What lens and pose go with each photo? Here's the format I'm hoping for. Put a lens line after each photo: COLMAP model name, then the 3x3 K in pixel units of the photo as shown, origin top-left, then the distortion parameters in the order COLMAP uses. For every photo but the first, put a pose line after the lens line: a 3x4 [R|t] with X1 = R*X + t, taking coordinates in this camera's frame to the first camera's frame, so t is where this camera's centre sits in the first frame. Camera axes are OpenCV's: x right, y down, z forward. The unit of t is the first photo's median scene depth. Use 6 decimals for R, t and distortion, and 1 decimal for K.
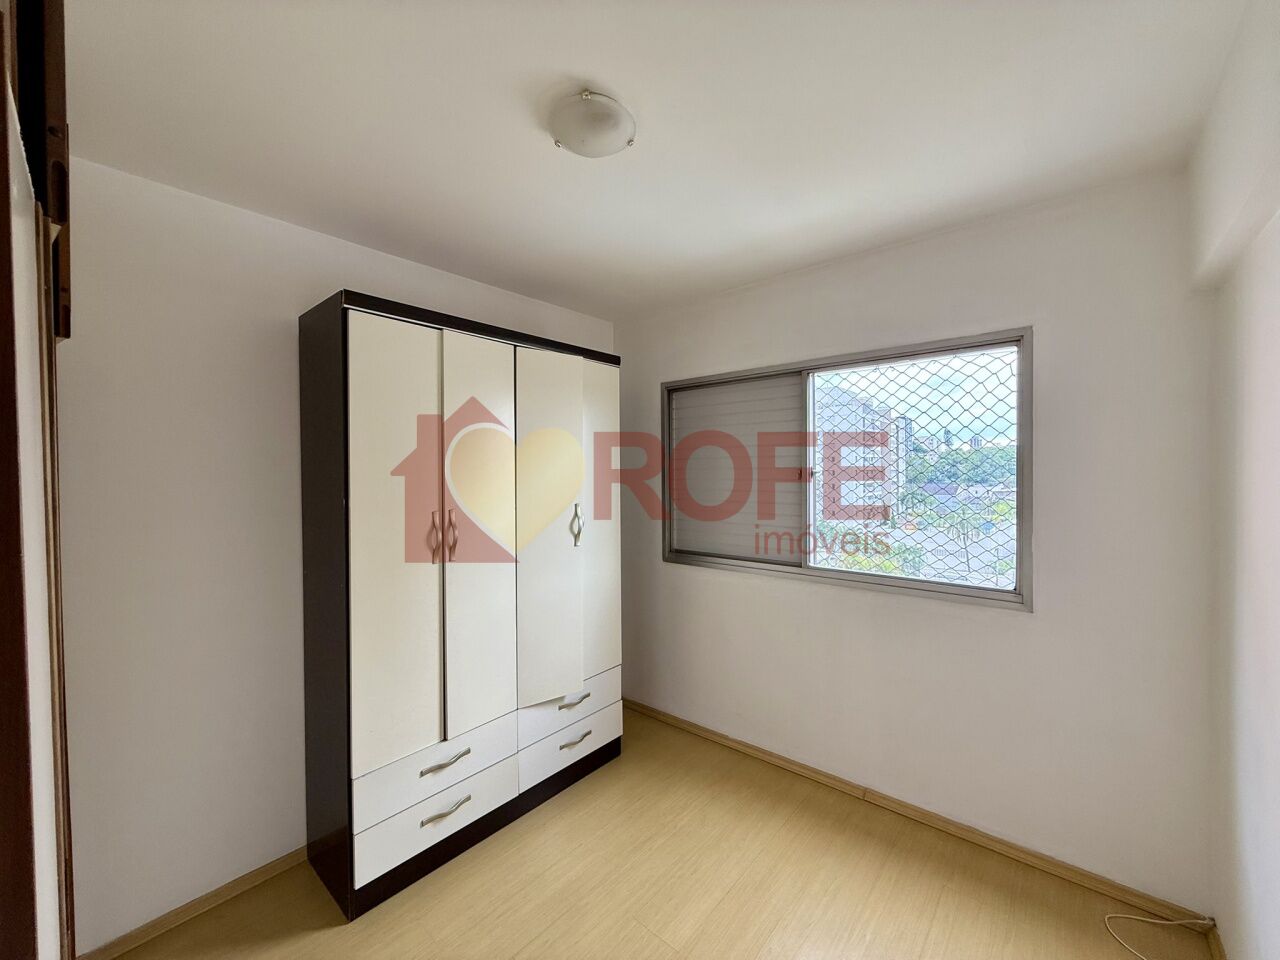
lens RADIAL K [[507.0, 0, 640.9], [0, 507.0, 471.7], [0, 0, 1]] dist [-0.000053, 0.000173]
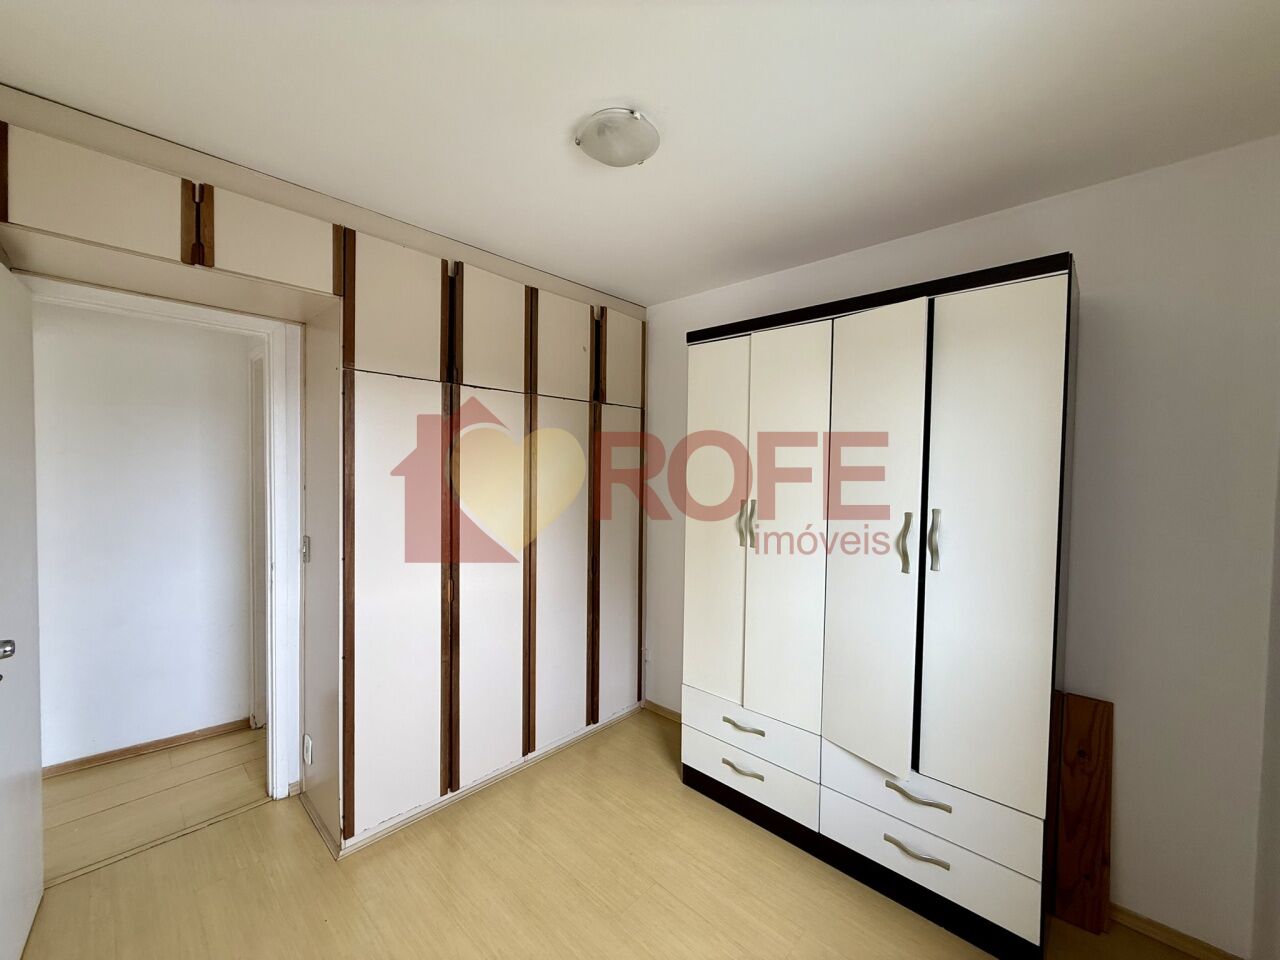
lens RADIAL K [[507.0, 0, 627.7], [0, 507.0, 466.2], [0, 0, 1]] dist [-0.000053, 0.000173]
pose [[-0.045451, 0.025665, -0.998637, 0.724791], [0.002950, 0.999669, 0.025557, -0.027397], [0.998962, -0.001785, -0.045512, 0.800422]]
